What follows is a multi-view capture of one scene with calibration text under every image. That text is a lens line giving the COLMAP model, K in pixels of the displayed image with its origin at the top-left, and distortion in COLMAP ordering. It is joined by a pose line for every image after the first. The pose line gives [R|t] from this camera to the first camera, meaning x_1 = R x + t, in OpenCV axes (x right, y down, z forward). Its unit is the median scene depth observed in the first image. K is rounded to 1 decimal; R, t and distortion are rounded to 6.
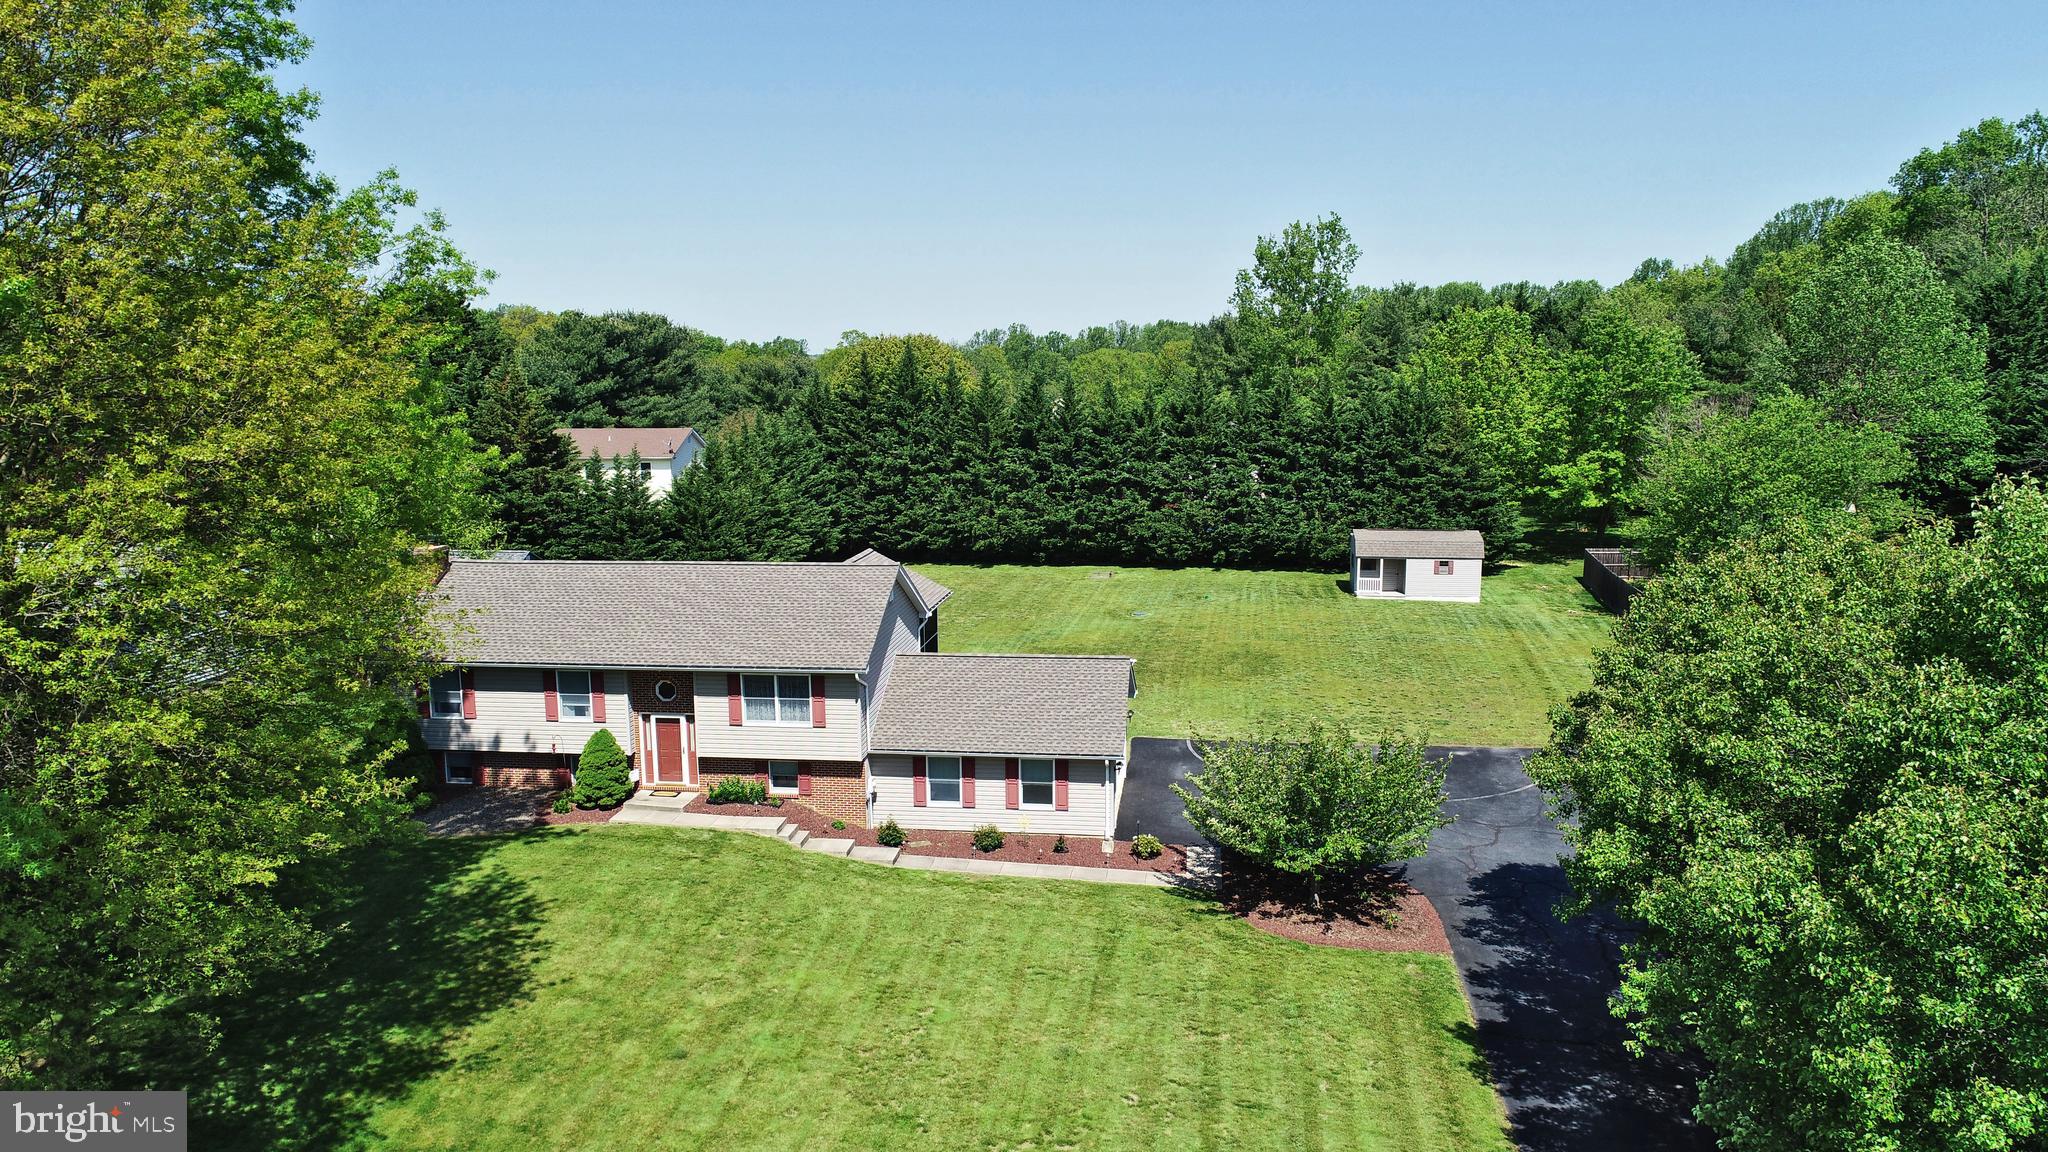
lens RADIAL K [[1401.0, 0, 1024.0], [0, 1401.0, 576.0], [0, 0, 1]] dist [-0.000220, -0.004258]
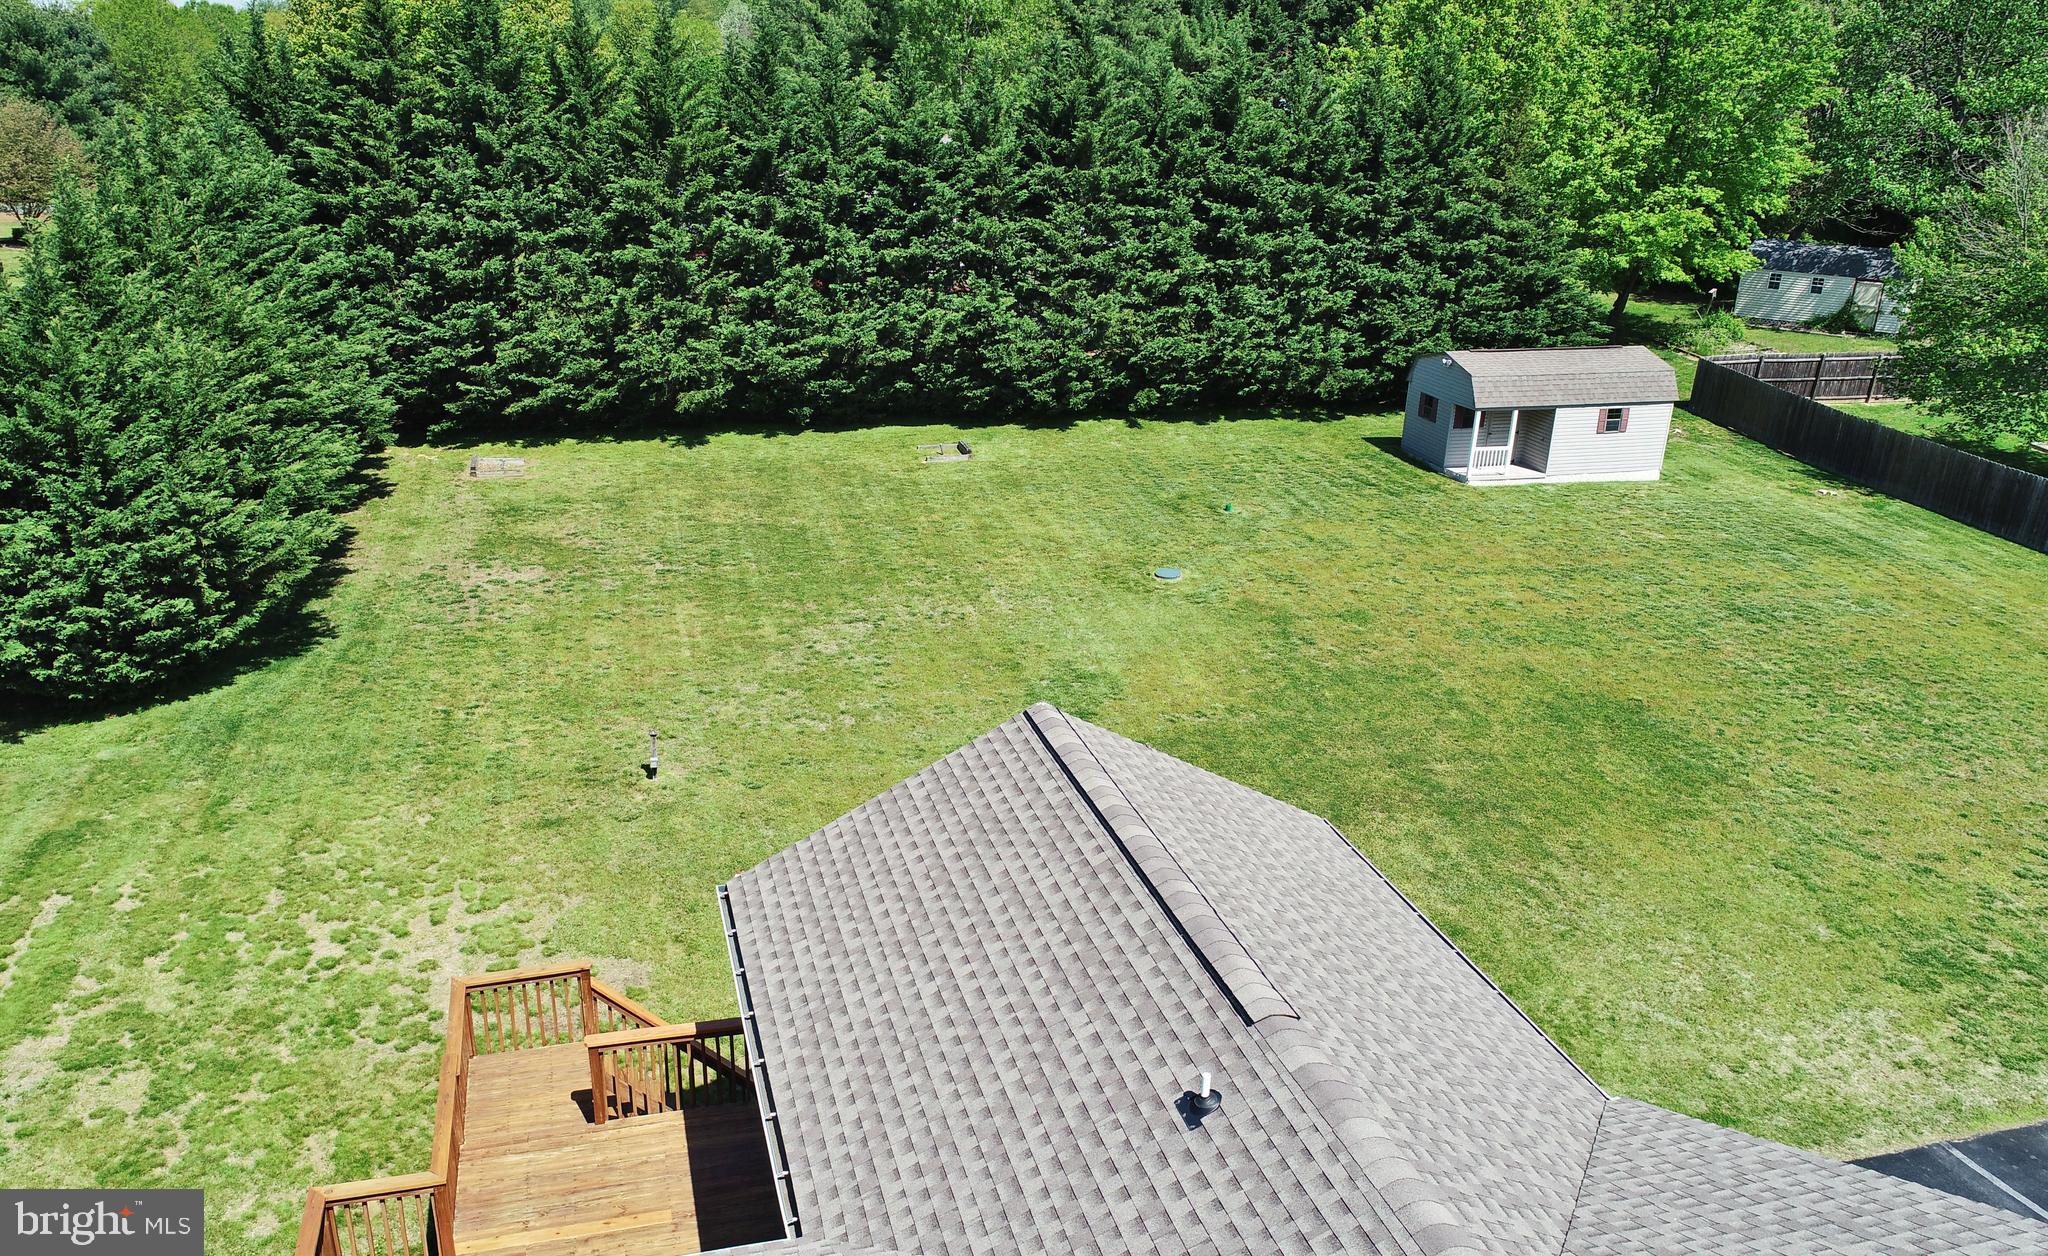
lens RADIAL K [[1581.4, 0, 1022.9], [0, 1581.4, 695.4], [0, 0, 1]] dist [0.000023, -0.000200]
pose [[0.930965, -0.120498, 0.344651, -0.125066], [0.034154, 0.968571, 0.246380, -0.054328], [-0.363508, -0.217600, 0.905822, 0.434017]]
